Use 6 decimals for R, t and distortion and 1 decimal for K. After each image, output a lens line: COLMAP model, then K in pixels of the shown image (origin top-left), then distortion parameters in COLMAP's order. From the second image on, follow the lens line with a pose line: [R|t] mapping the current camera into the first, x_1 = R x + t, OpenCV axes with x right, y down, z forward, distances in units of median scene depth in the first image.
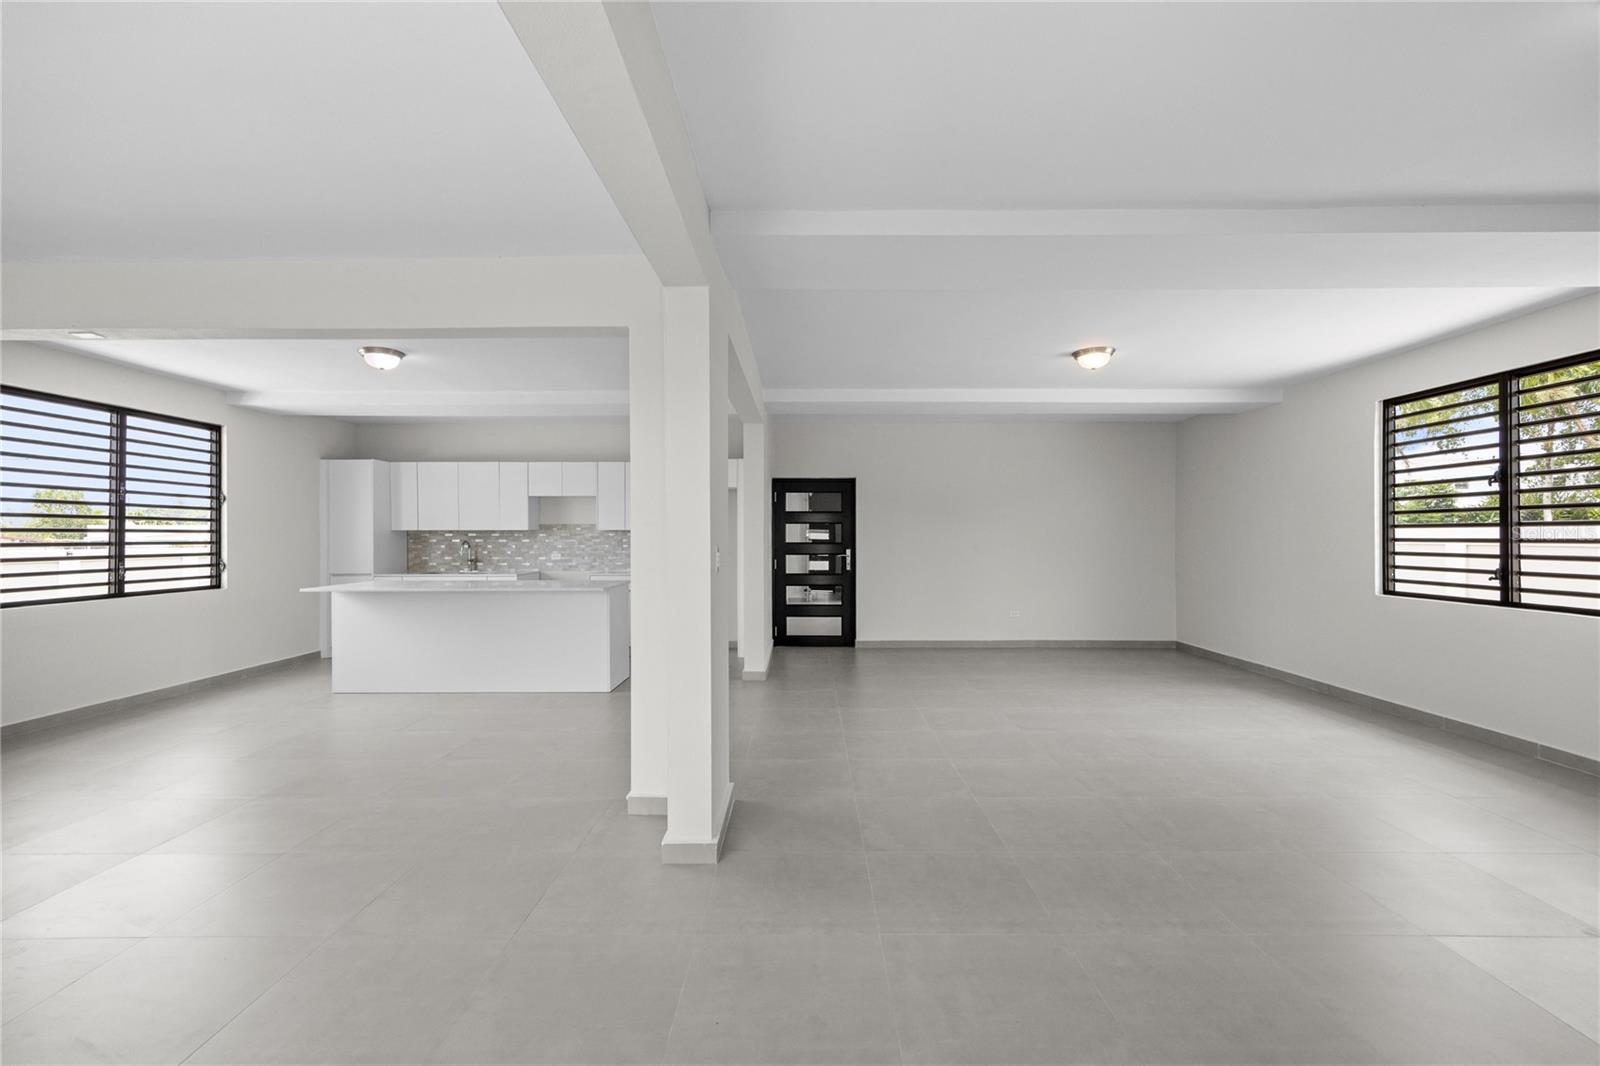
lens RADIAL K [[699.9, 0, 803.3], [0, 699.9, 538.8], [0, 0, 1]] dist [0.002472, 0.000232]
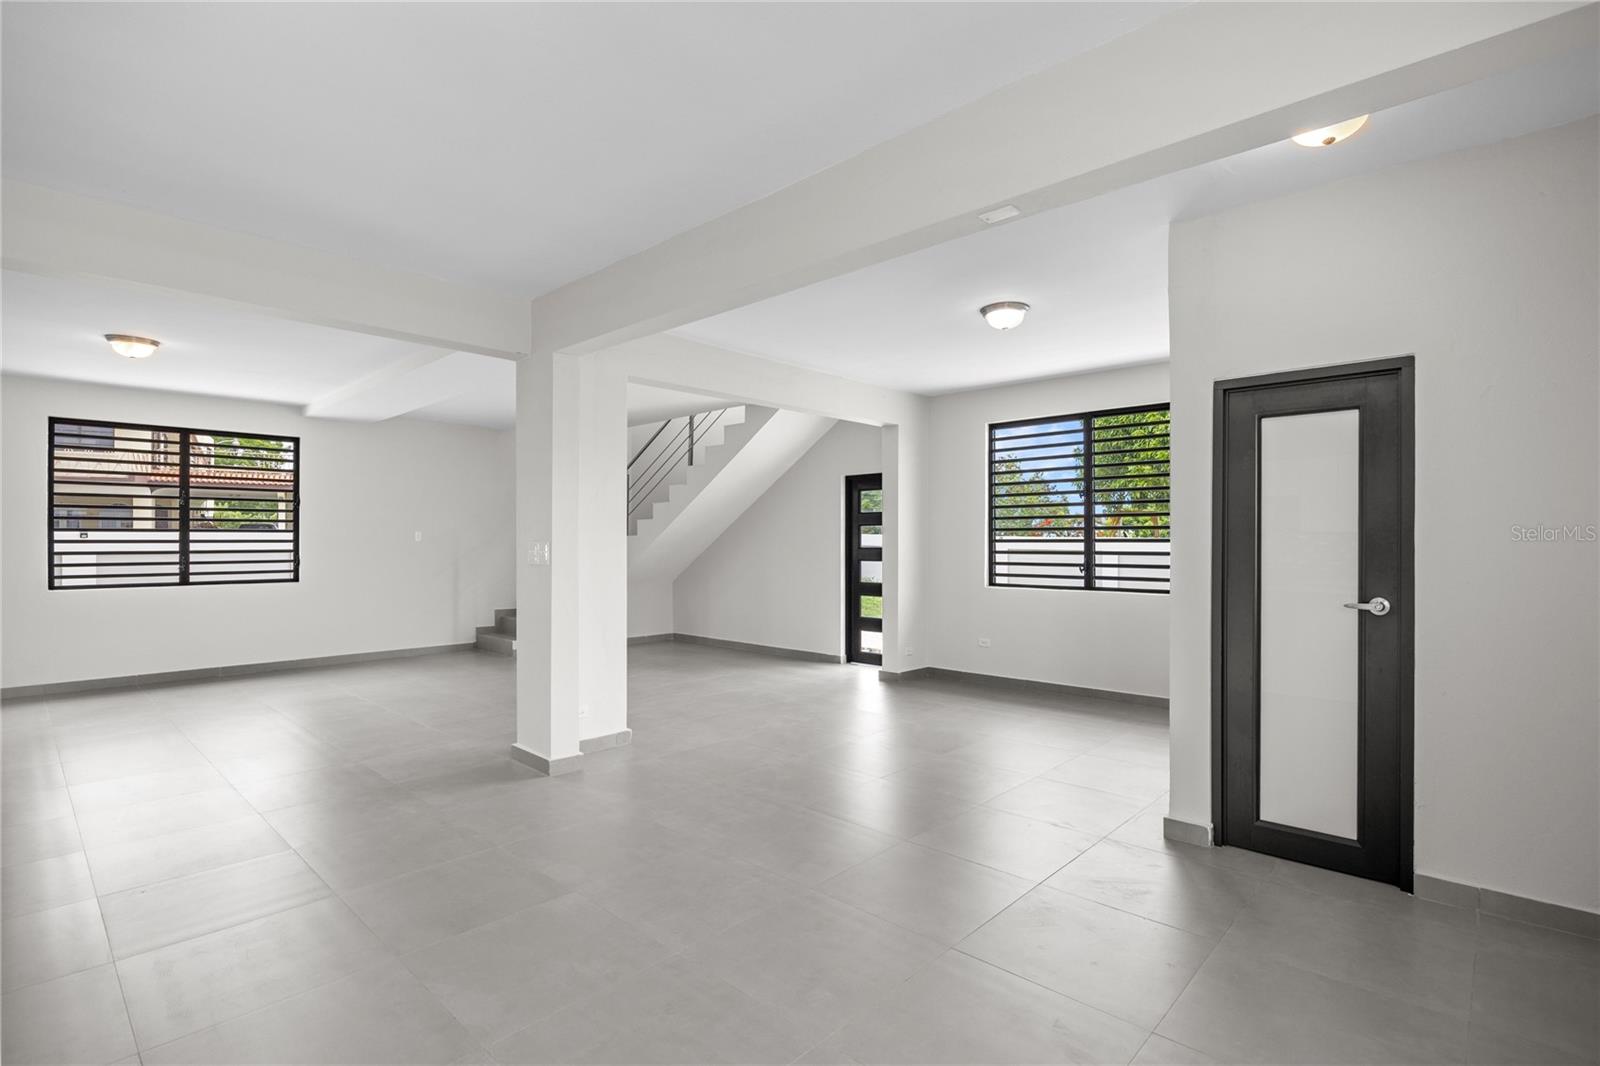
lens RADIAL K [[778.2, 0, 808.4], [0, 778.2, 539.0], [0, 0, 1]] dist [0.000895, 0.000483]
pose [[0.730194, 0.000277, -0.683239, 0.524759], [-0.003181, 0.999990, -0.002994, 0.002839], [0.683232, 0.004359, 0.730188, 0.543683]]
